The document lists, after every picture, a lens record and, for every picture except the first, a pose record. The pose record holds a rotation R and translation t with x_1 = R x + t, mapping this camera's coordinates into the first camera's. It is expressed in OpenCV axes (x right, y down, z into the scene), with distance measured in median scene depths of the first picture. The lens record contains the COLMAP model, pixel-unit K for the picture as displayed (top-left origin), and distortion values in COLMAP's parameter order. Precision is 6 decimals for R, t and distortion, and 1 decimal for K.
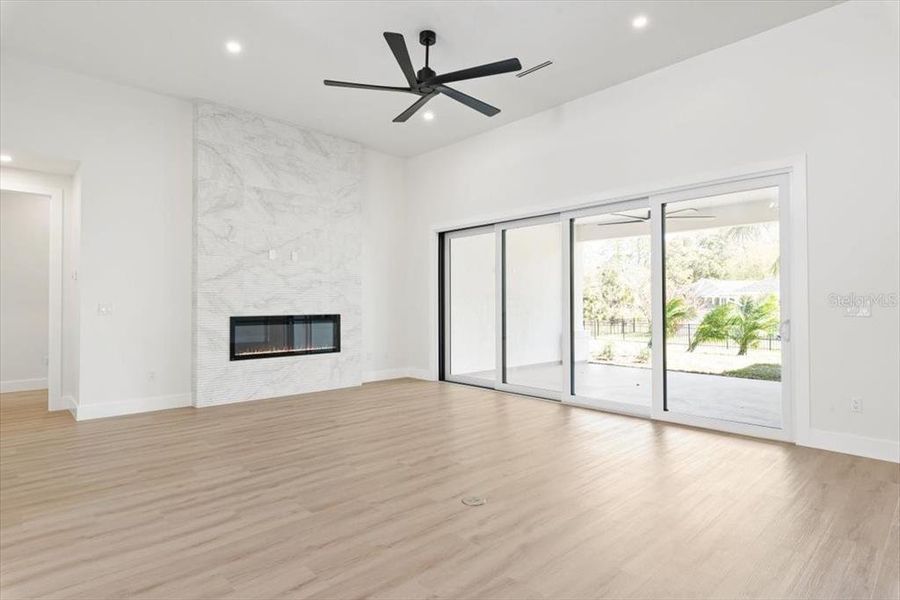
lens RADIAL K [[470.2, 0, 450.0], [0, 470.2, 300.0], [0, 0, 1]] dist [-0.000942, -0.000351]
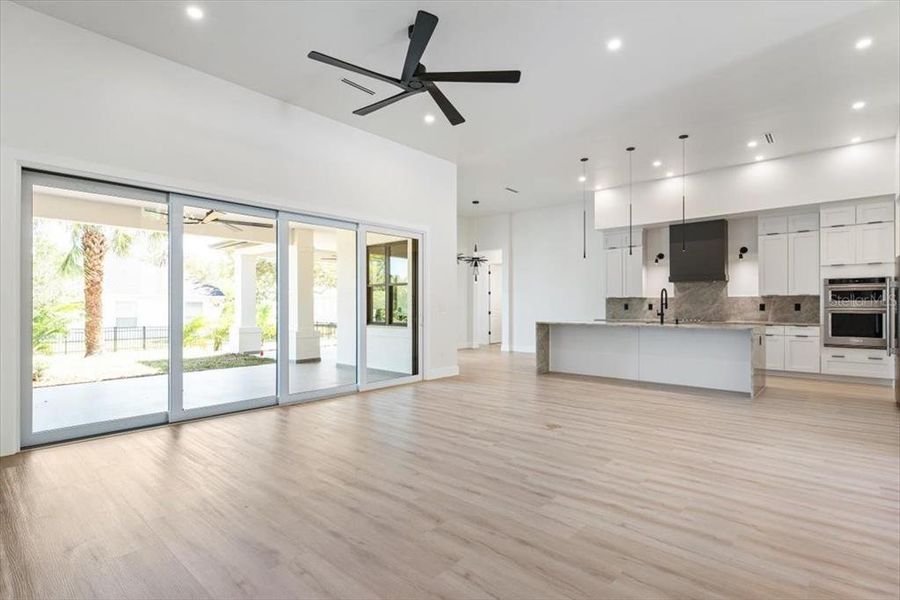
lens RADIAL K [[470.2, 0, 450.0], [0, 470.2, 300.0], [0, 0, 1]] dist [-0.000942, -0.000351]
pose [[-0.111958, 0.006873, 0.993689, -1.219754], [-0.019227, 0.999774, -0.009081, 0.023851], [-0.993527, -0.020123, -0.111800, 1.267015]]
